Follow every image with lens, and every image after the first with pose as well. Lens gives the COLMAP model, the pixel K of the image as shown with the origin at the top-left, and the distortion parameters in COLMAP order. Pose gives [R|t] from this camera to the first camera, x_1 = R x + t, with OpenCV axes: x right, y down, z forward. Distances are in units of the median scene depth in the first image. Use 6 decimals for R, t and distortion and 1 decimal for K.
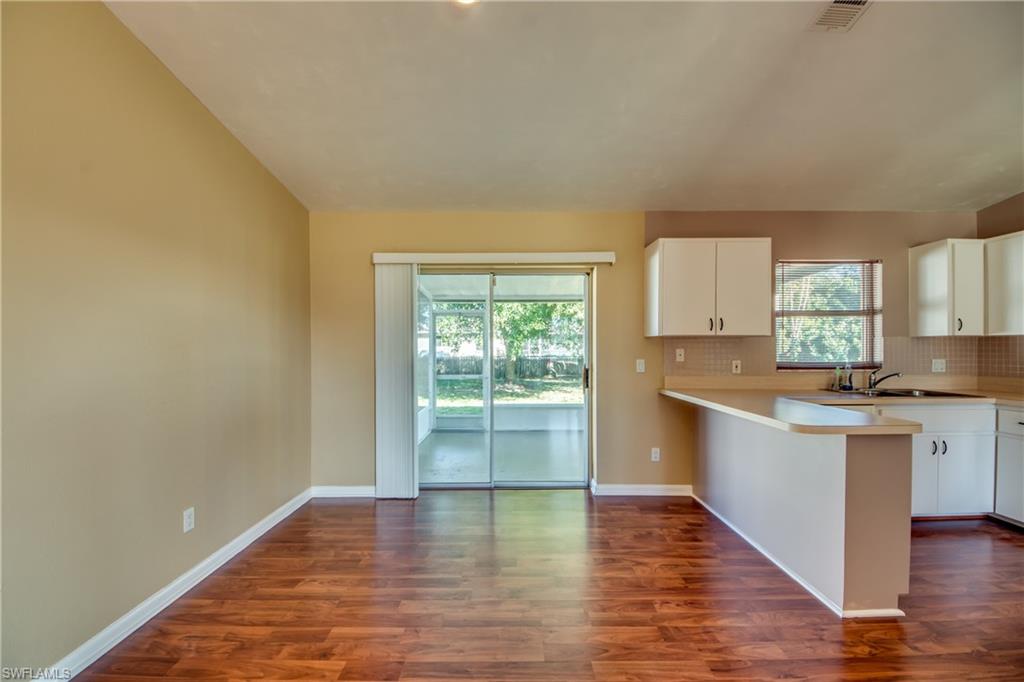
lens RADIAL K [[379.5, 0, 512.5], [0, 379.5, 351.6], [0, 0, 1]] dist [-0.007467, -0.005877]
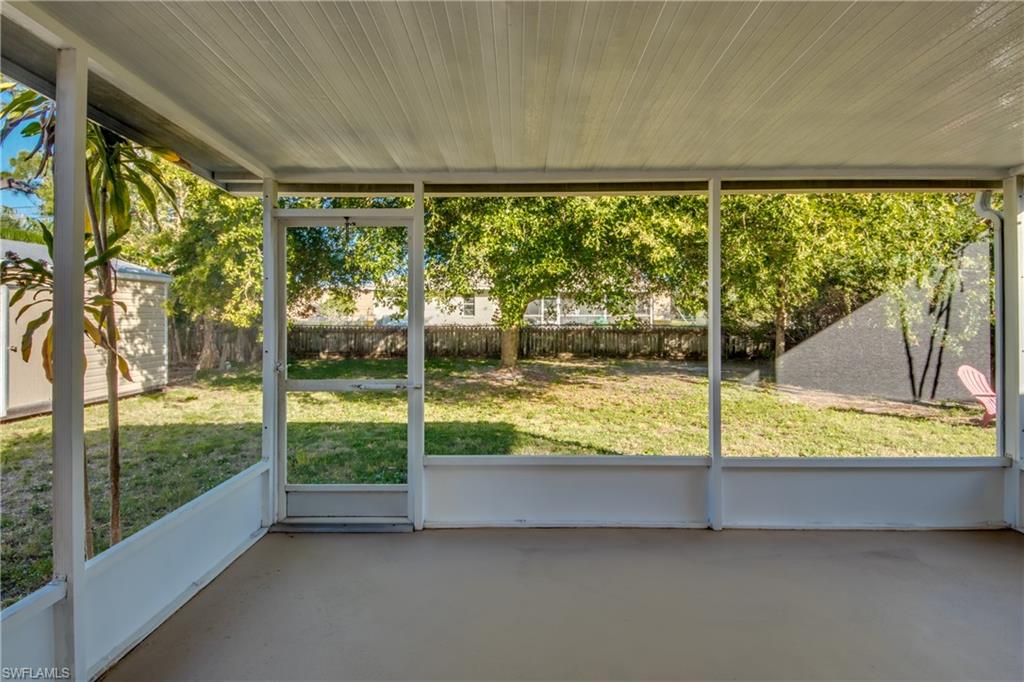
lens RADIAL K [[499.2, 0, 521.5], [0, 499.2, 312.7], [0, 0, 1]] dist [-0.017130, -0.001007]
pose [[0.999983, 0.005629, -0.001163, 0.071623], [-0.005636, 0.999966, -0.005945, -0.015449], [0.001129, 0.005952, 0.999982, 0.982271]]
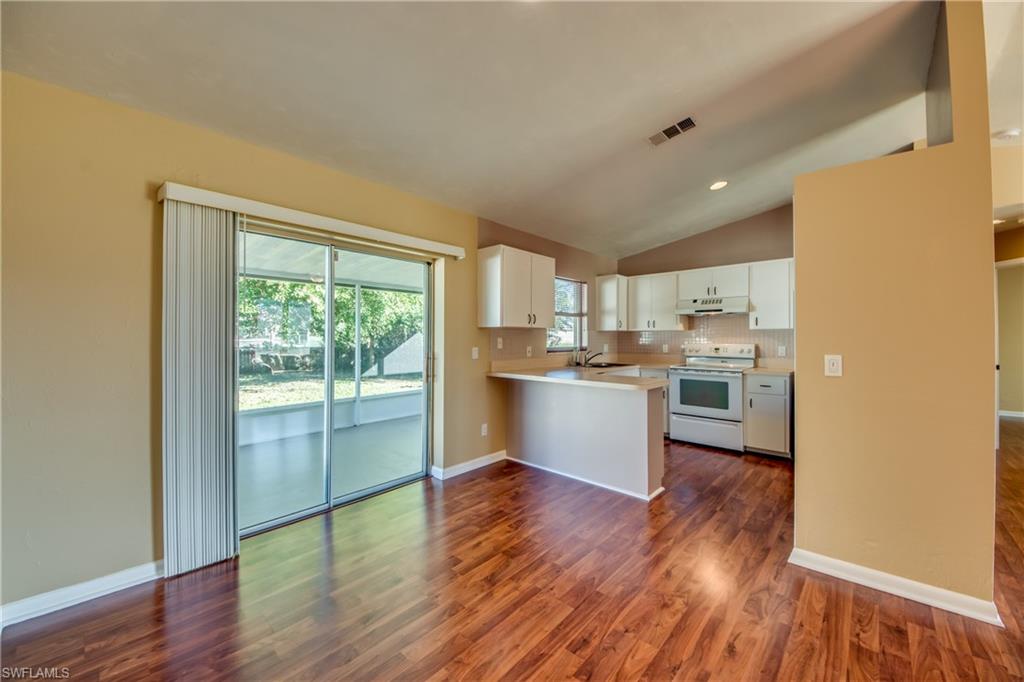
lens RADIAL K [[379.5, 0, 502.8], [0, 379.5, 340.5], [0, 0, 1]] dist [-0.007467, -0.005877]
pose [[0.675628, -0.002017, 0.737240, -0.439811], [0.006435, 0.999974, -0.003161, 0.004235], [-0.737215, 0.006879, 0.675624, 0.183494]]
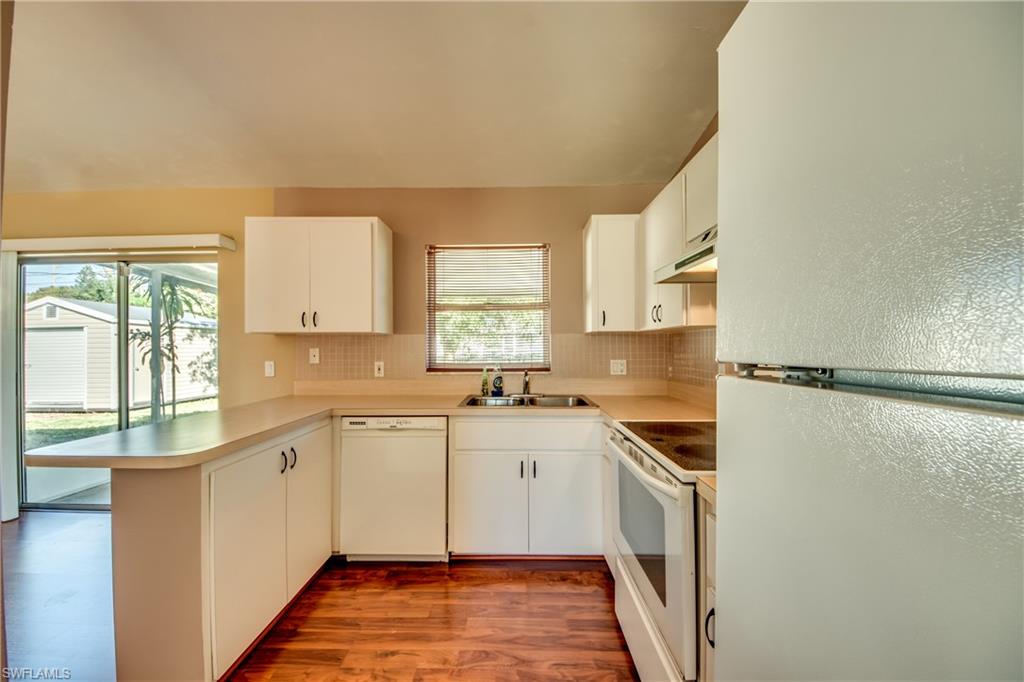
lens RADIAL K [[379.5, 0, 530.3], [0, 379.5, 349.4], [0, 0, 1]] dist [-0.007467, -0.005877]
pose [[0.999980, -0.003381, 0.005297, 0.941125], [0.003435, 0.999943, -0.010130, 0.004976], [-0.005262, 0.010148, 0.999935, 0.140262]]
